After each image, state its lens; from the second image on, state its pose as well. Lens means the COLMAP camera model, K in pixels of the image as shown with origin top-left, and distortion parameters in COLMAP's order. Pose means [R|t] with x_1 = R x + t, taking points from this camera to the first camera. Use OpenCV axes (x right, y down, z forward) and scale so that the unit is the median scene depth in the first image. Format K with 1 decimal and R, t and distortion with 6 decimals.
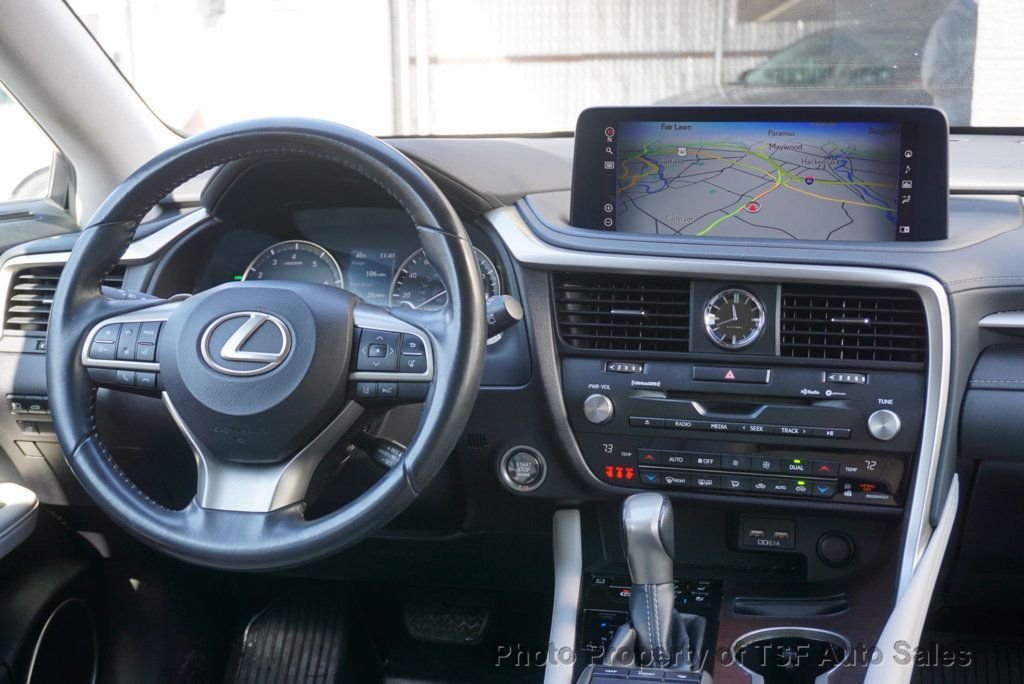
lens RADIAL K [[1364.9, 0, 505.9], [0, 1364.9, 340.3], [0, 0, 1]] dist [-0.004749, 0.000000]
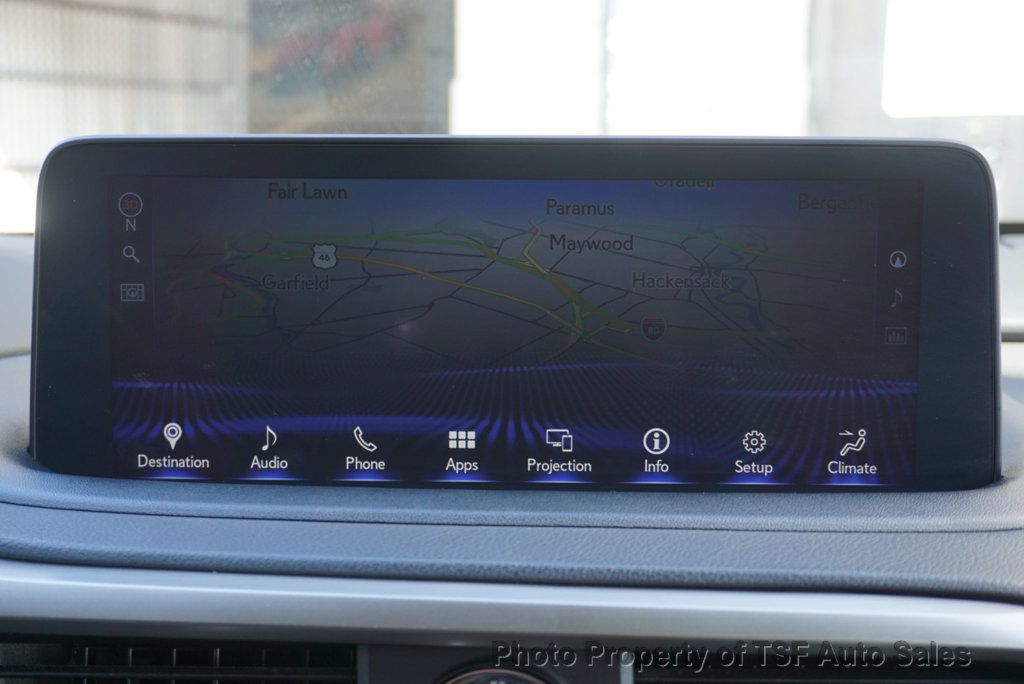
lens RADIAL K [[1218.4, 0, 507.0], [0, 1218.4, 347.4], [0, 0, 1]] dist [0.031812, 0.000000]
pose [[0.965889, -0.019935, 0.258188, 0.097587], [0.039084, 0.996834, -0.069248, -0.094816], [-0.255990, 0.076977, 0.963610, 0.717649]]
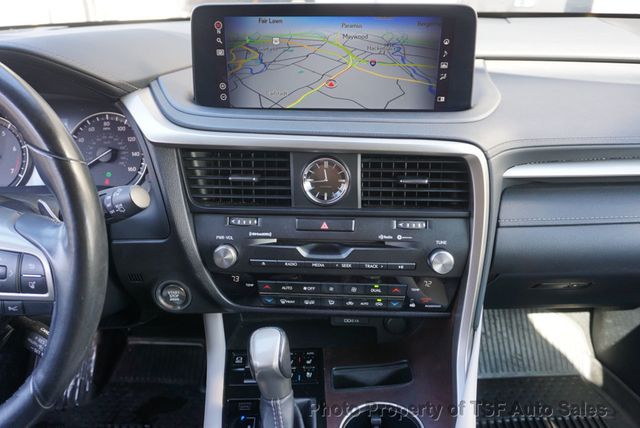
lens RADIAL K [[481.8, 0, 321.1], [0, 481.8, 209.3], [0, 0, 1]] dist [-0.033891, 0.005158]
pose [[0.974262, -0.094135, 0.204821, 0.068362], [0.039948, 0.966349, 0.254113, -0.106479], [-0.221849, -0.239391, 0.945238, 0.570040]]
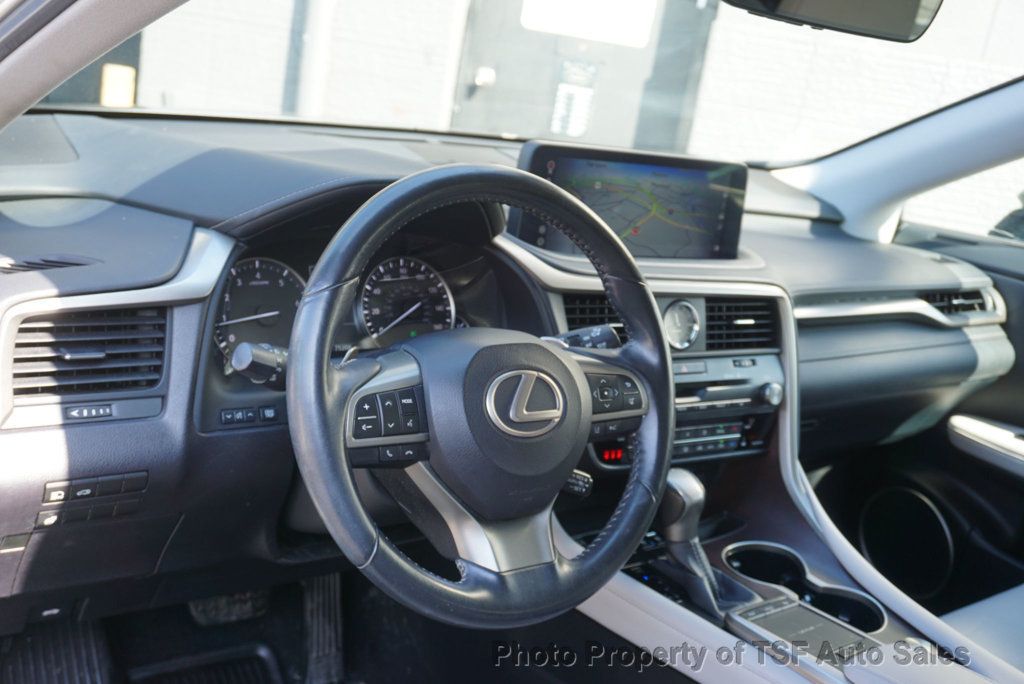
lens RADIAL K [[1086.5, 0, 504.9], [0, 1086.5, 344.8], [0, 0, 1]] dist [-0.060479, 0.000000]
pose [[0.656309, -0.095509, 0.748423, -0.726878], [0.001501, 0.992119, 0.125291, -0.128342], [-0.754491, -0.081107, 0.651280, 0.451497]]
